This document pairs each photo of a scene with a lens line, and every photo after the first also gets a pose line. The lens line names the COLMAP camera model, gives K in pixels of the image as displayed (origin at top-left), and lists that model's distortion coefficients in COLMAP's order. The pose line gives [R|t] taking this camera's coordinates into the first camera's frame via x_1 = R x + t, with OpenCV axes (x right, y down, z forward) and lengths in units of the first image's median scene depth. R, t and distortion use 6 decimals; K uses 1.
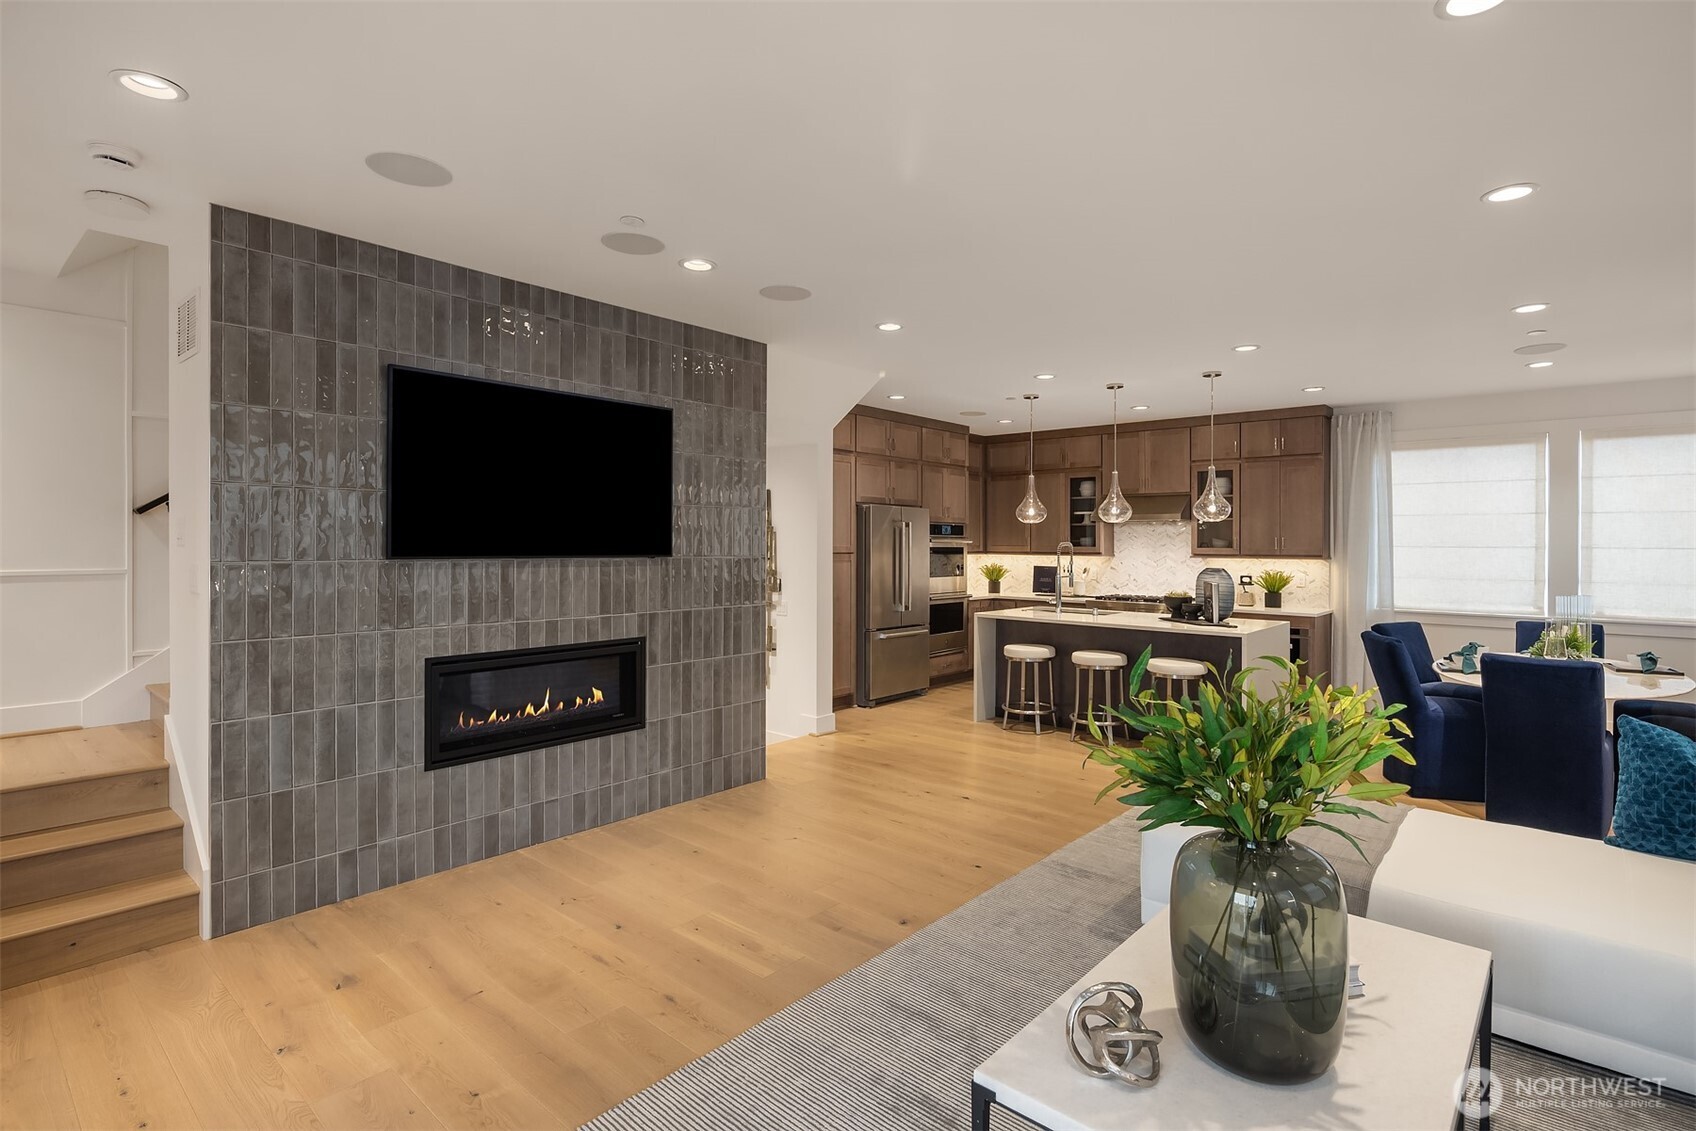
lens RADIAL K [[797.8, 0, 847.4], [0, 797.8, 547.6], [0, 0, 1]] dist [-0.000824, -0.006334]
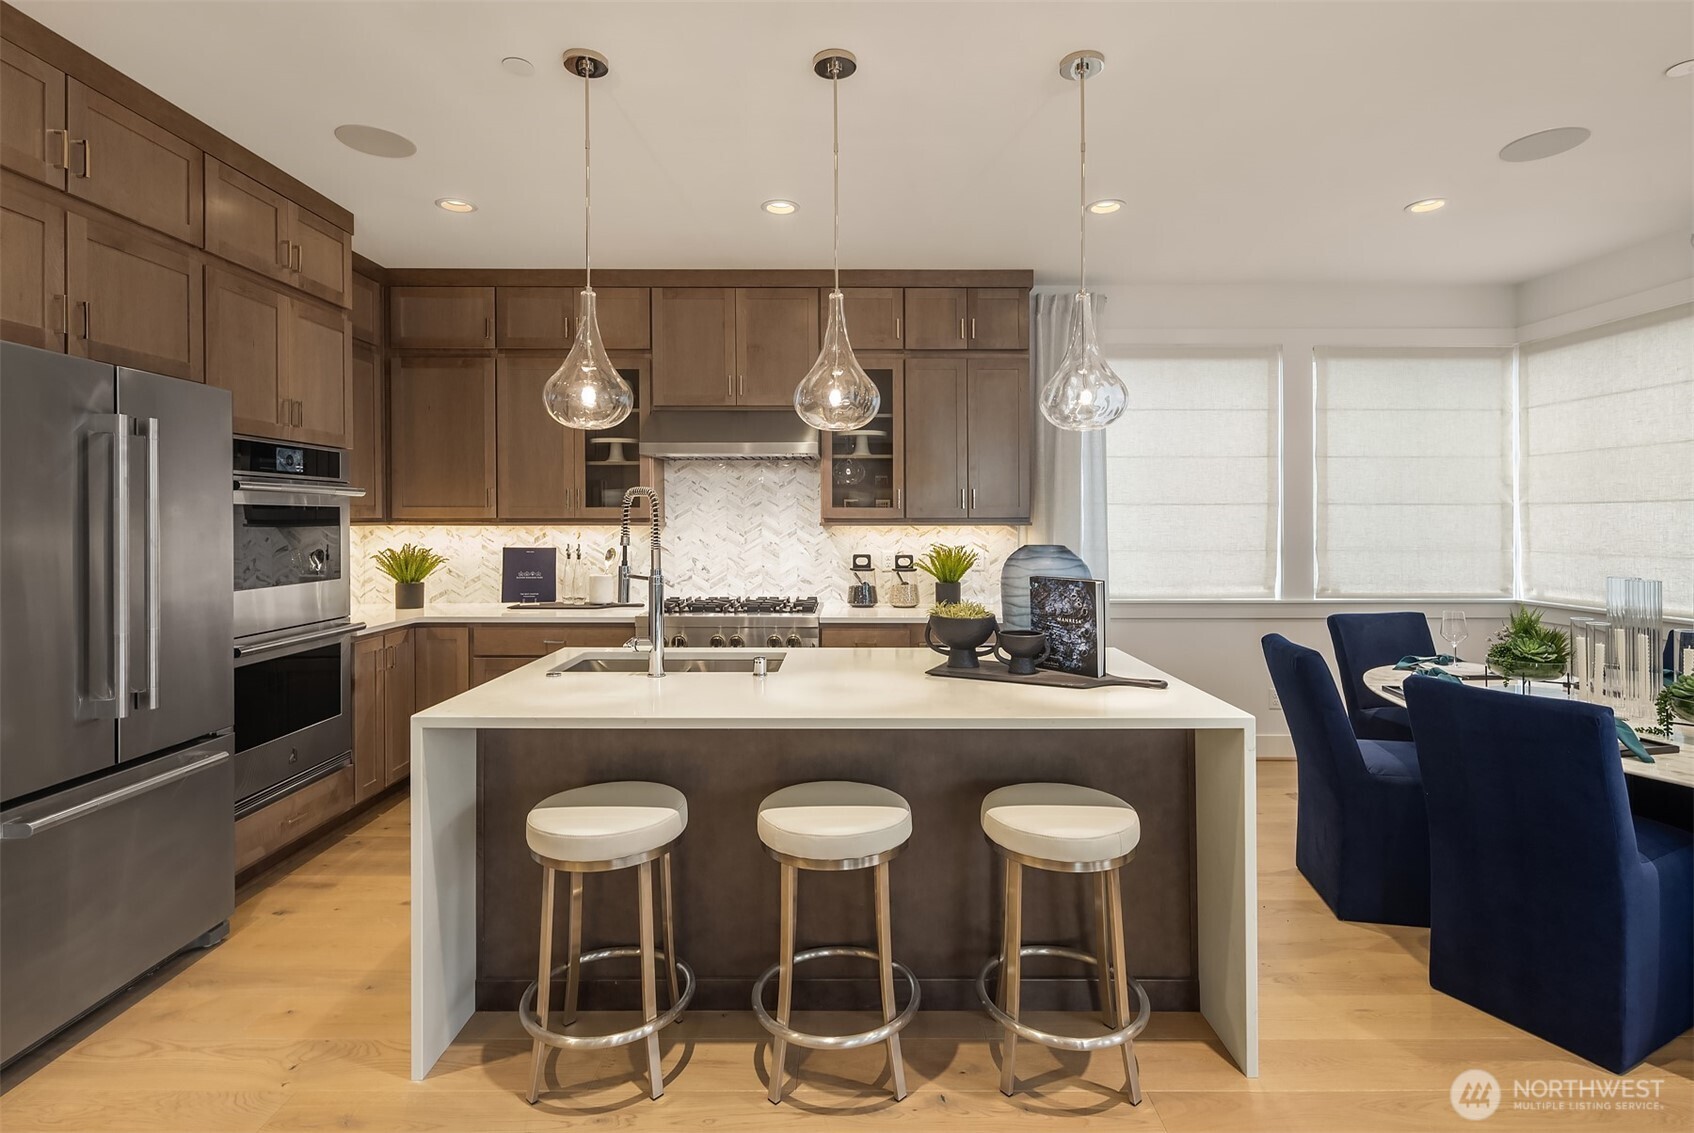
lens RADIAL K [[820.5, 0, 838.0], [0, 820.5, 516.3], [0, 0, 1]] dist [0.000809, 0.000525]
pose [[0.750655, -0.004609, 0.660678, 0.065887], [0.008263, 0.999963, -0.002413, 0.007796], [-0.660642, 0.007270, 0.750665, 0.568832]]
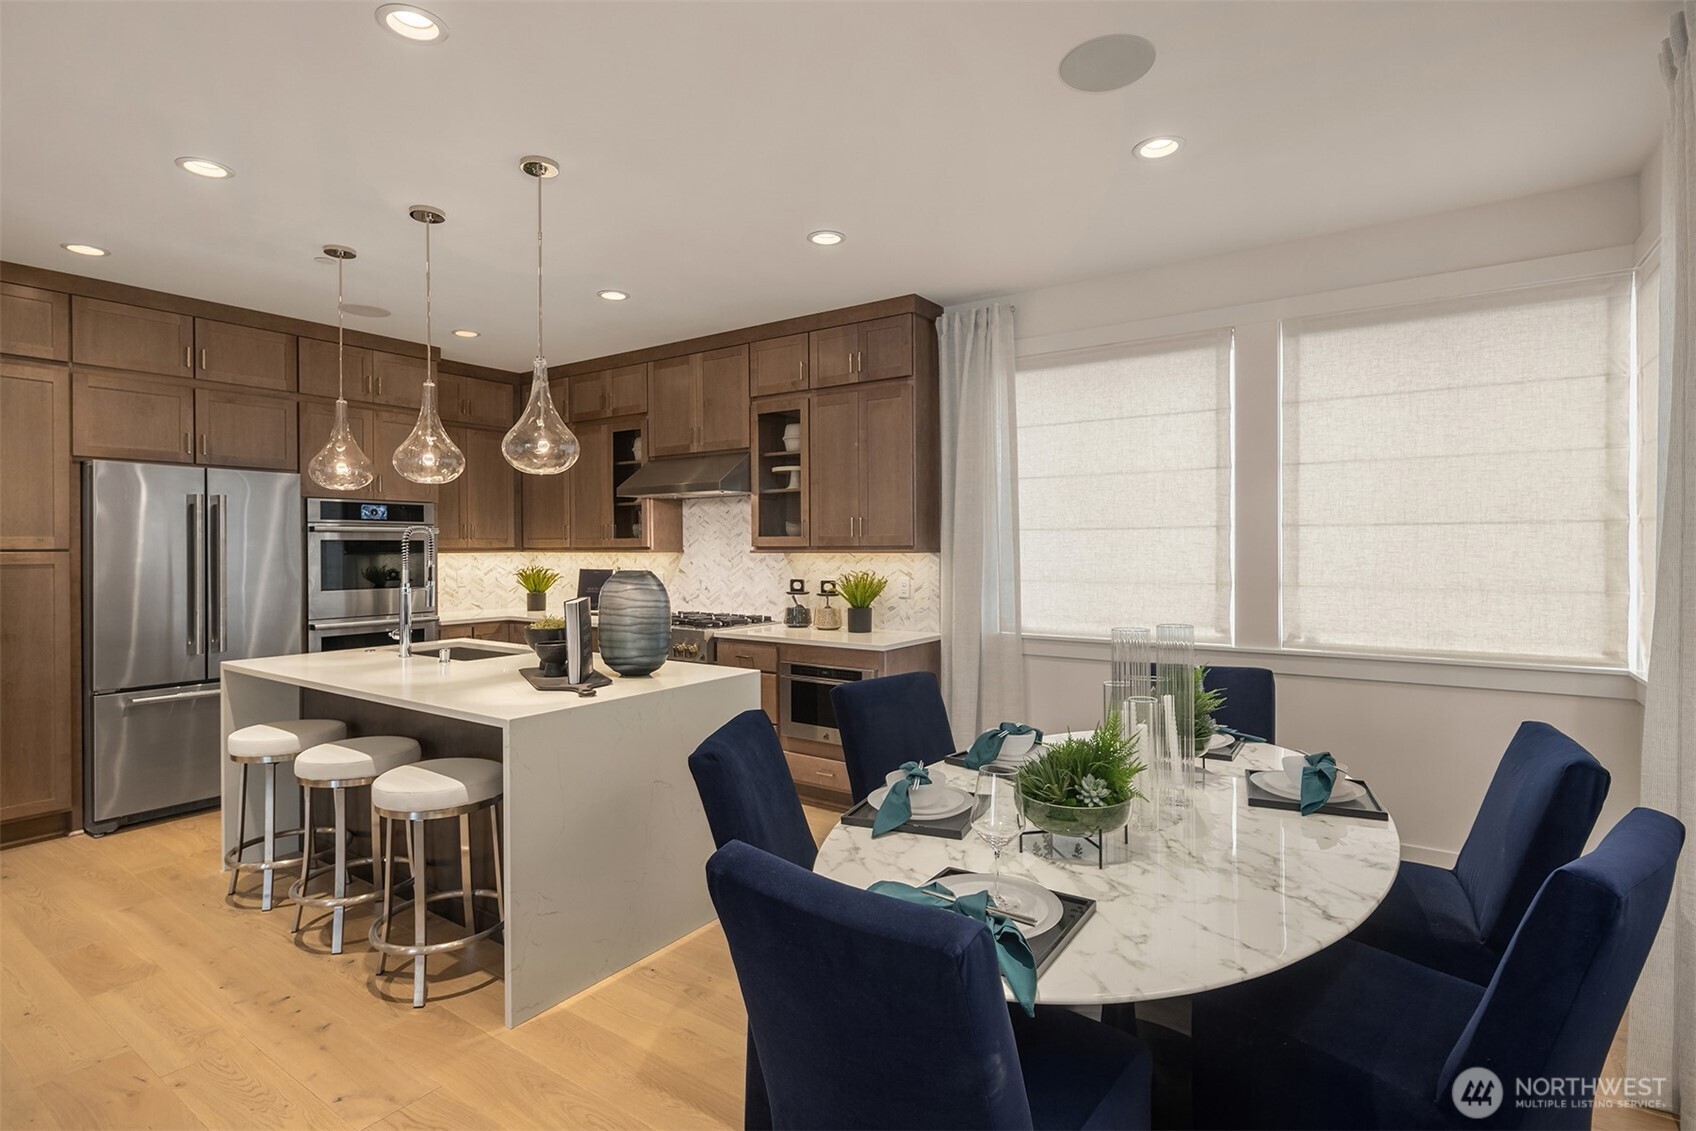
lens RADIAL K [[817.2, 0, 841.9], [0, 817.2, 558.3], [0, 0, 1]] dist [-0.001533, -0.000549]
pose [[0.992242, -0.011855, 0.123753, 0.423253], [0.010671, 0.999891, 0.010222, 0.011268], [-0.123861, -0.008822, 0.992260, 0.358549]]
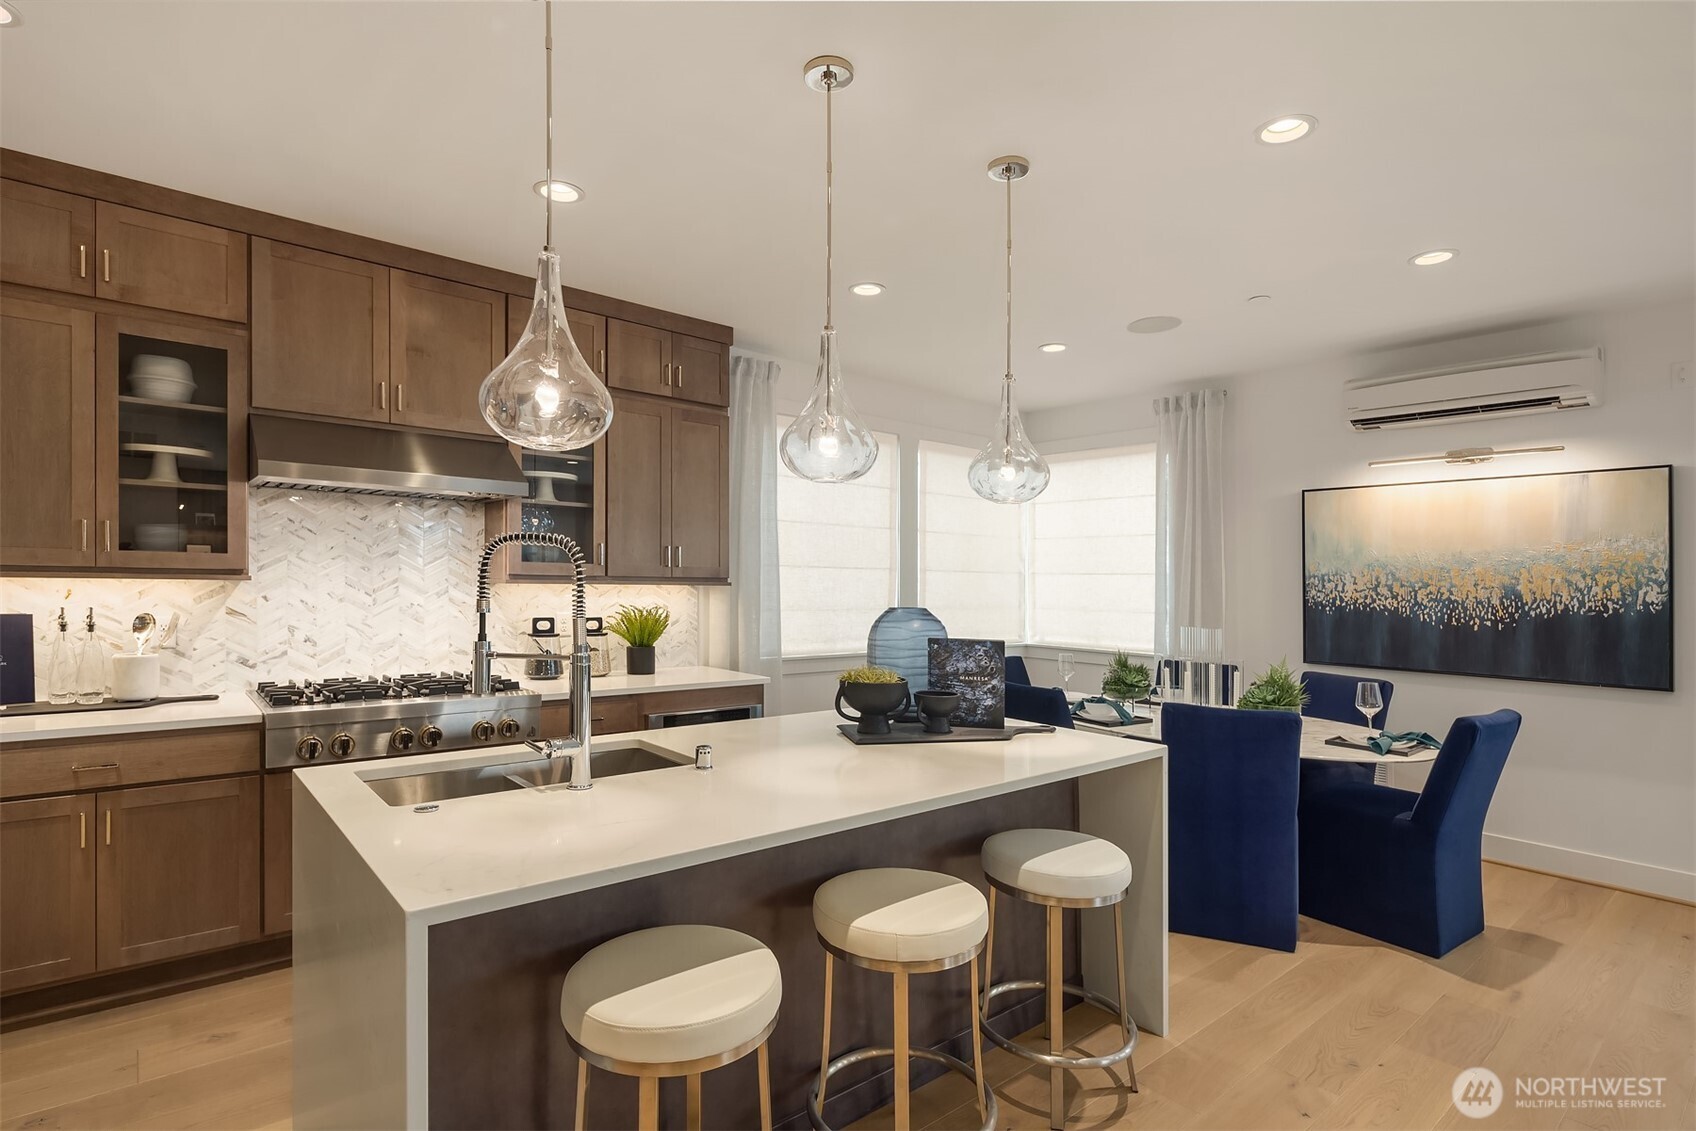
lens RADIAL K [[815.9, 0, 848.0], [0, 815.9, 565.5], [0, 0, 1]] dist [0.010392, 0.000149]
pose [[0.157409, 0.015220, 0.987416, 0.003458], [-0.012420, 0.999833, -0.013431, 0.006597], [-0.987455, -0.010150, 0.157571, 0.737809]]
